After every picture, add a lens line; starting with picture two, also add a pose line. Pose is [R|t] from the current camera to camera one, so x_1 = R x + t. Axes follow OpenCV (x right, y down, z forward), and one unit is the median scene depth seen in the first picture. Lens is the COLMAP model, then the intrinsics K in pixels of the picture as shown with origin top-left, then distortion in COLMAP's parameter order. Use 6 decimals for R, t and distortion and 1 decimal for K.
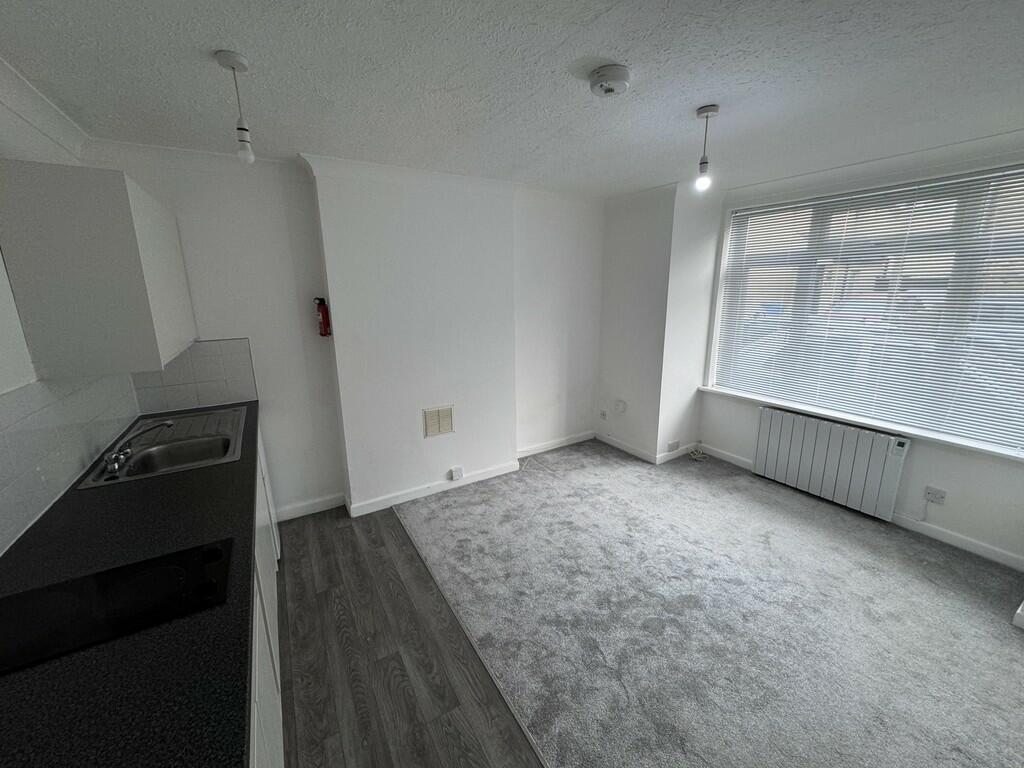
lens RADIAL K [[410.1, 0, 512.0], [0, 410.1, 384.0], [0, 0, 1]] dist [-0.001334, 0.000606]
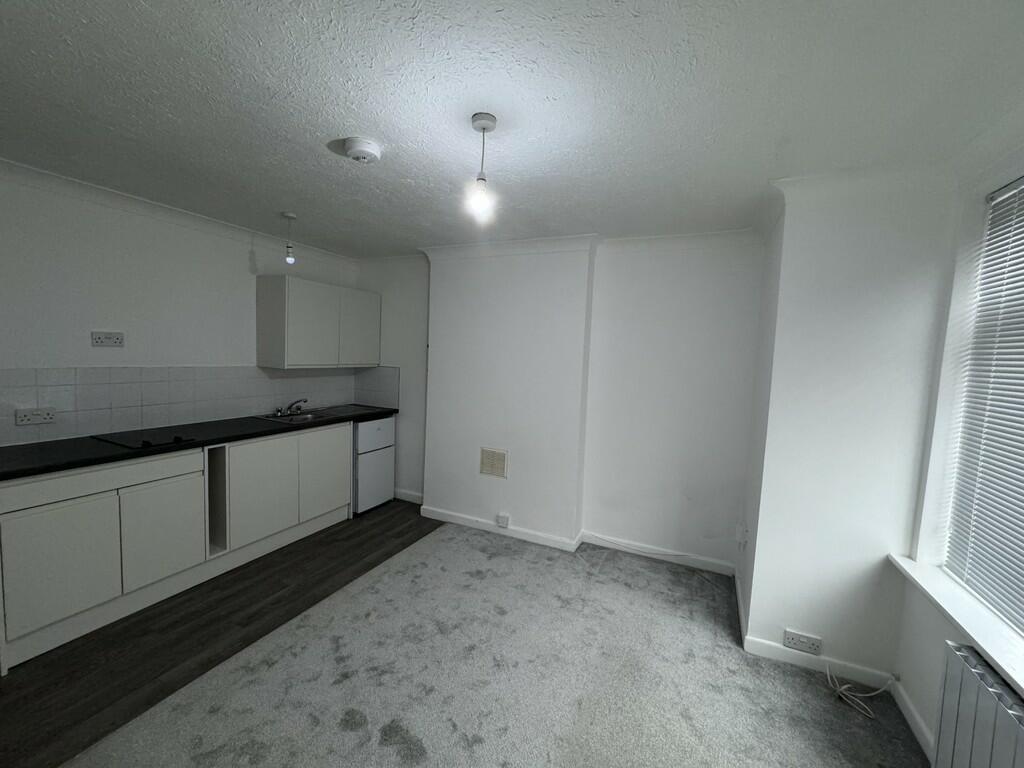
lens RADIAL K [[410.1, 0, 512.0], [0, 410.1, 384.0], [0, 0, 1]] dist [-0.001334, 0.000606]
pose [[0.563919, 0.105397, -0.819077, 0.700298], [-0.243143, 0.969050, -0.042704, -0.073303], [0.789226, 0.223234, 0.572092, 0.381109]]
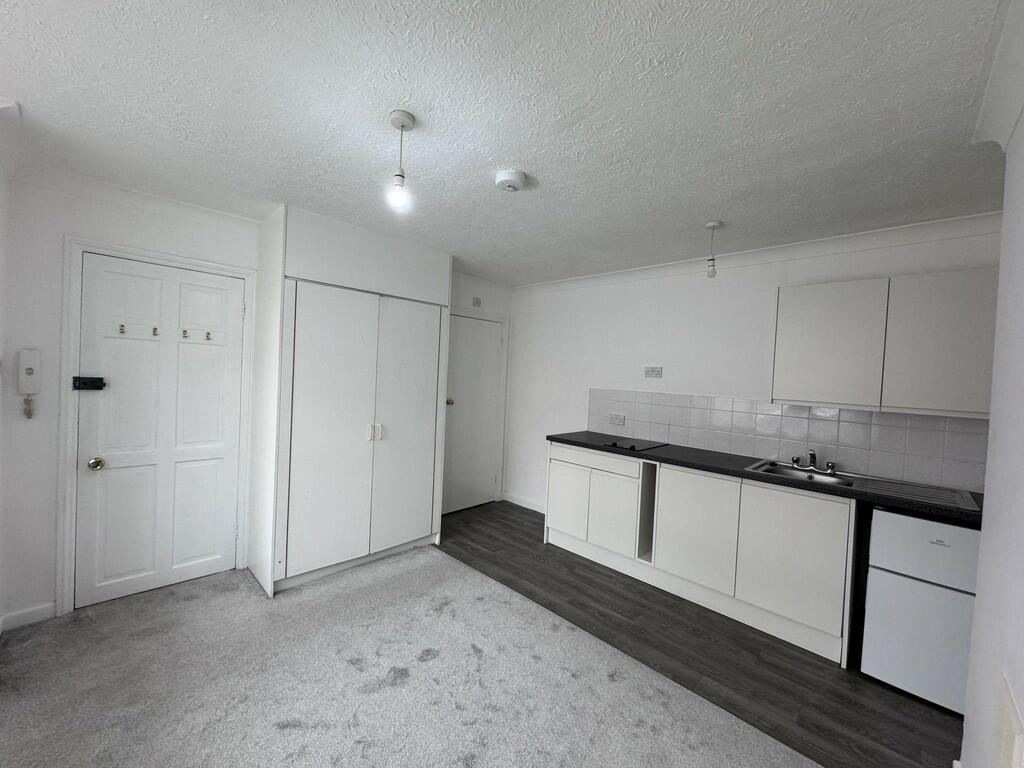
lens RADIAL K [[410.1, 0, 512.0], [0, 410.1, 384.0], [0, 0, 1]] dist [-0.001334, 0.000606]
pose [[-0.963974, -0.027803, -0.264539, 0.263610], [-0.096907, 0.962882, 0.251928, -0.205838], [0.247715, 0.268488, -0.930888, 1.114530]]
